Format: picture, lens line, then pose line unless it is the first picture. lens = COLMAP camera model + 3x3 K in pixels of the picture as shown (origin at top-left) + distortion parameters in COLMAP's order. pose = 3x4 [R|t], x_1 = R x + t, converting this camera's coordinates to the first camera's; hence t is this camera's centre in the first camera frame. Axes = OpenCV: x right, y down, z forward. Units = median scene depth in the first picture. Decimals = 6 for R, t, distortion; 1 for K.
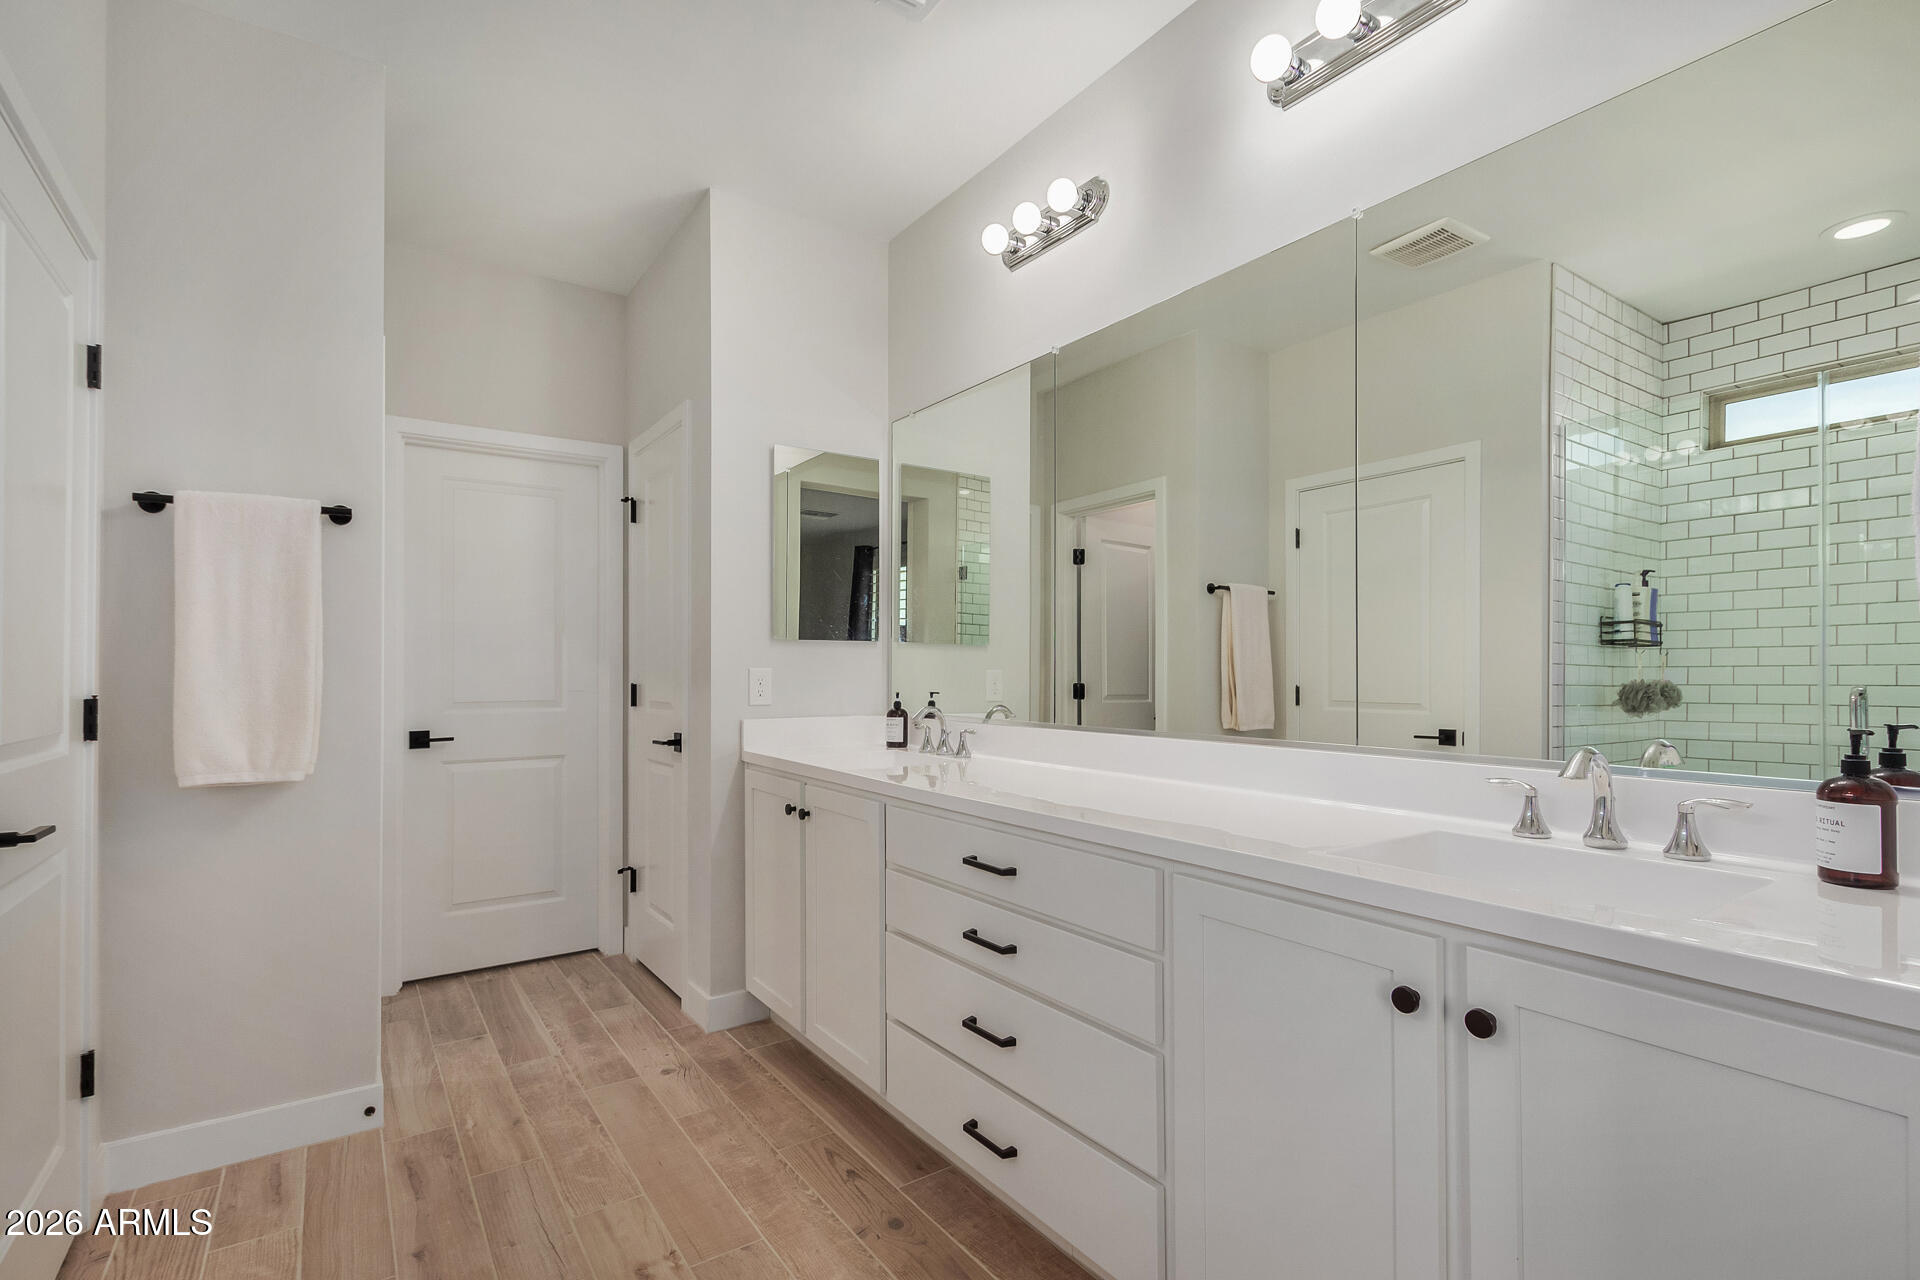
lens RADIAL K [[906.7, 0, 957.0], [0, 906.7, 659.6], [0, 0, 1]] dist [-0.002789, 0.000048]
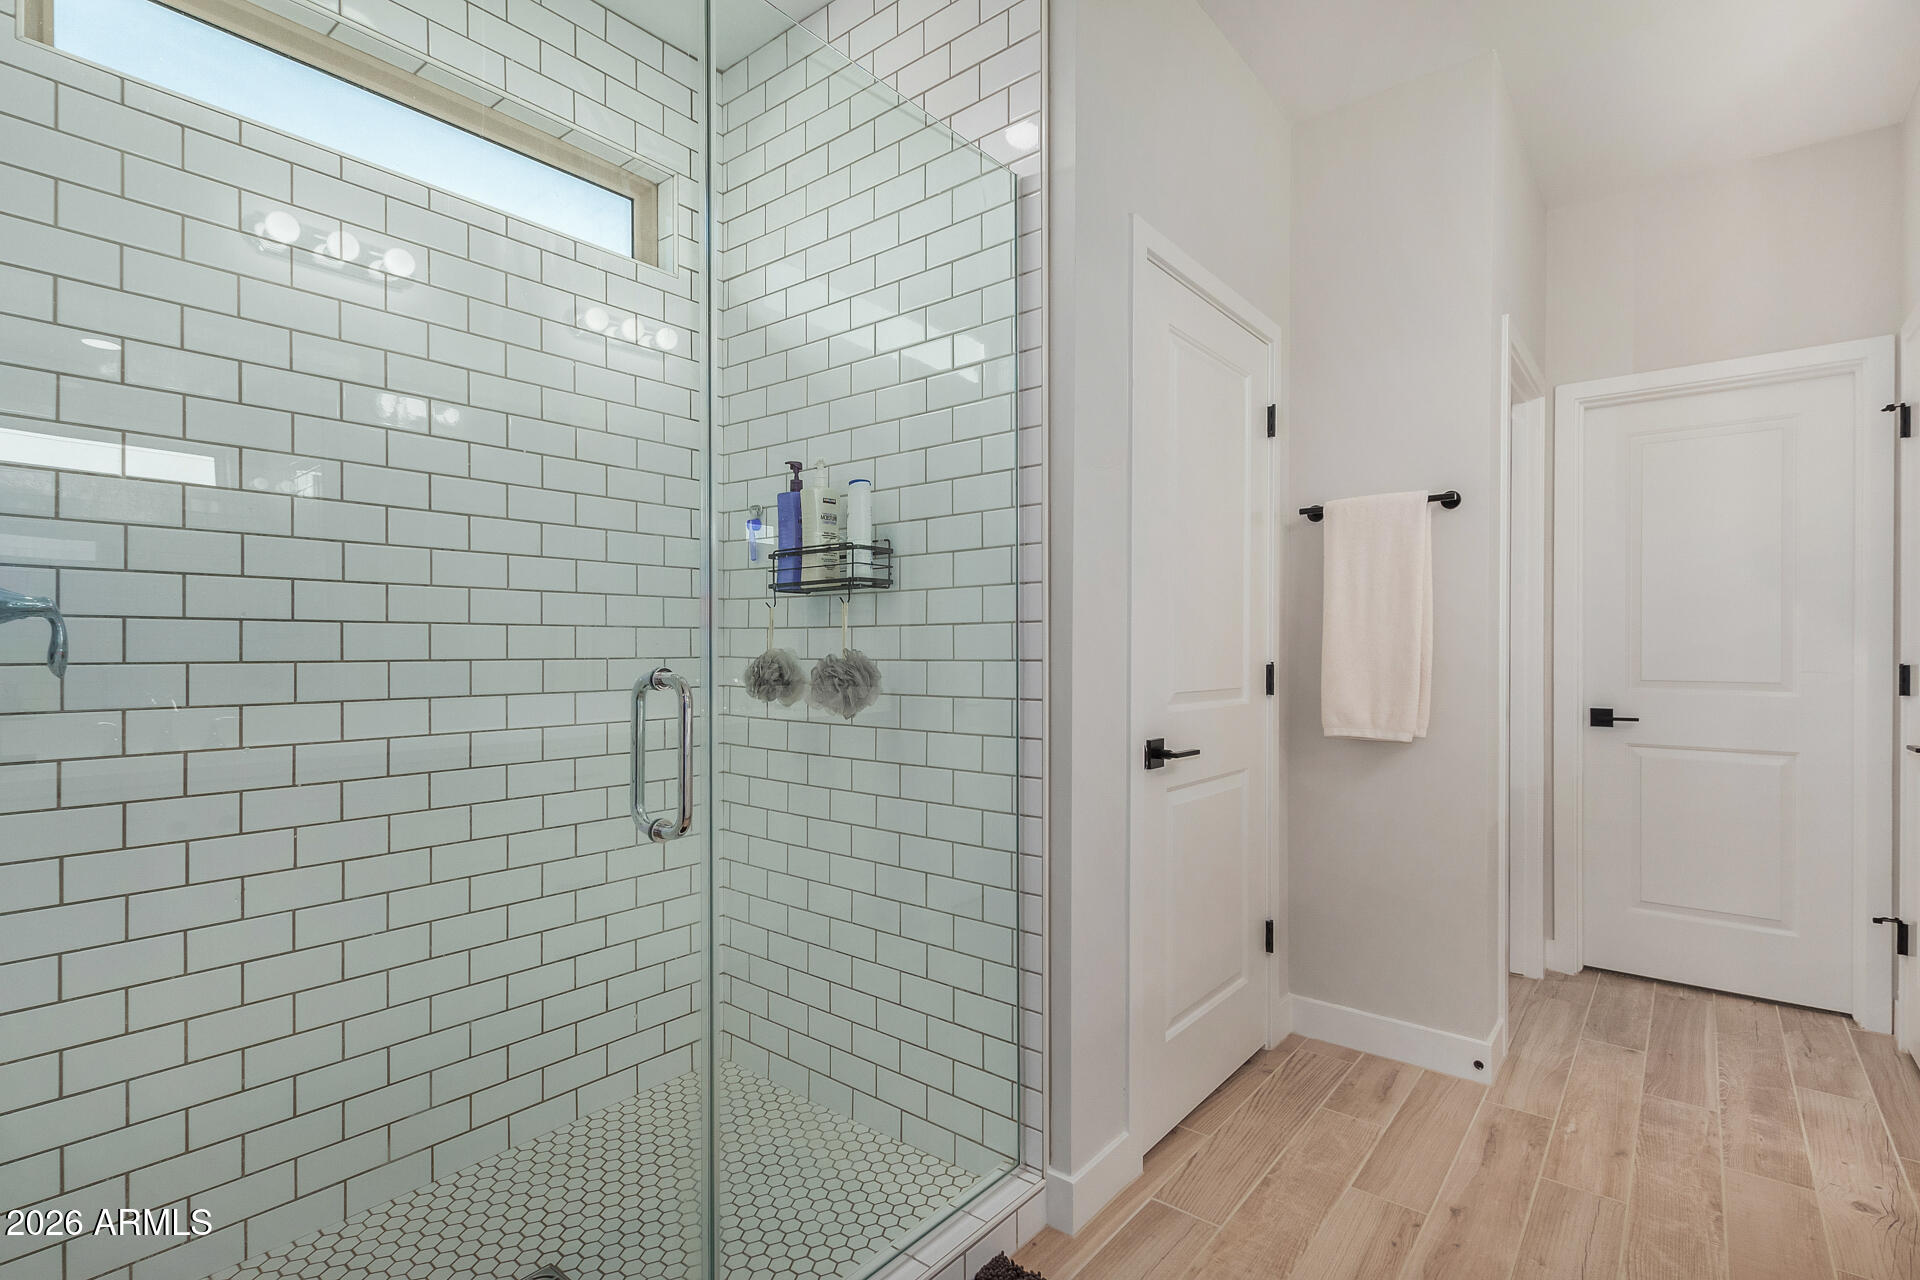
lens RADIAL K [[890.6, 0, 967.0], [0, 890.6, 648.2], [0, 0, 1]] dist [0.001026, -0.000797]
pose [[0.279747, 0.007403, -0.960045, 0.149957], [0.008843, 0.999908, 0.010287, 0.000344], [0.960033, -0.011368, 0.279656, 0.128423]]
